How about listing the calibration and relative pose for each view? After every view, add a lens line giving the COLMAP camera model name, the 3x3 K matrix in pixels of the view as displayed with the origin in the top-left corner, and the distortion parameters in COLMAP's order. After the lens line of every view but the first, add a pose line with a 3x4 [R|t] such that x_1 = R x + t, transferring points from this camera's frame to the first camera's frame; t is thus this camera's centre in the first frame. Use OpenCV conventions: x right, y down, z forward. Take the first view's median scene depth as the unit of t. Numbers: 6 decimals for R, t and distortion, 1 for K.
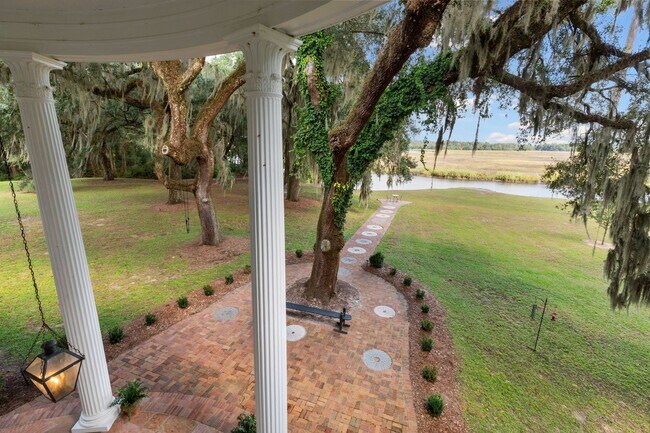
lens RADIAL K [[291.6, 0, 322.7], [0, 291.6, 217.0], [0, 0, 1]] dist [0.021042, -0.000035]
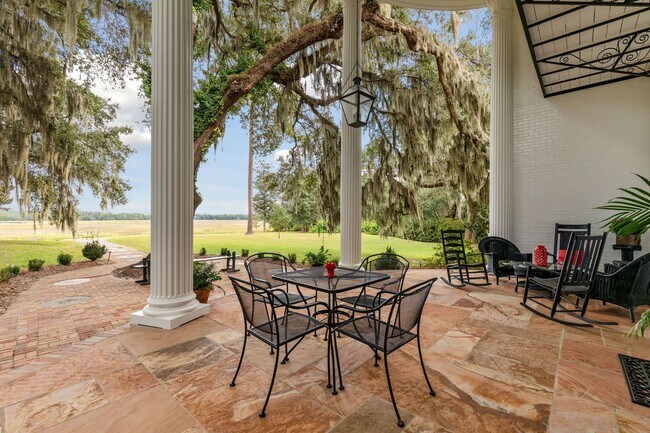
lens RADIAL K [[291.6, 0, 323.2], [0, 291.6, 215.5], [0, 0, 1]] dist [0.021042, -0.000035]
pose [[0.428980, -0.012798, 0.903224, -0.623090], [0.227508, 0.969197, -0.094321, 0.319497], [-0.874195, 0.245952, 0.418678, 0.203872]]
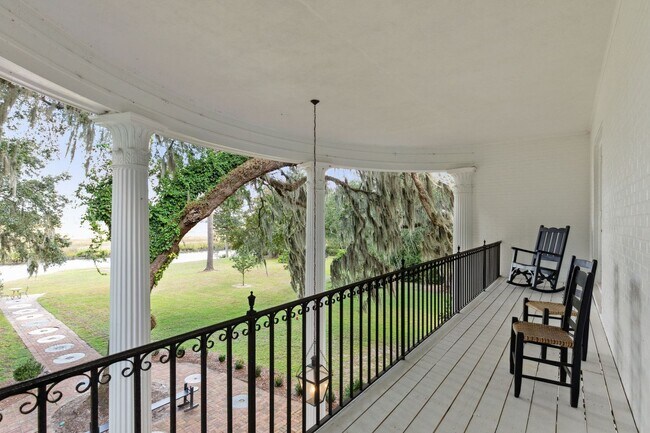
lens RADIAL K [[327.9, 0, 323.8], [0, 327.9, 217.3], [0, 0, 1]] dist [-0.007656, 0.004346]
pose [[0.347680, -0.012464, 0.937531, -0.653186], [0.237721, 0.968412, -0.075284, -0.021125], [-0.906977, 0.249045, 0.339660, 0.085176]]
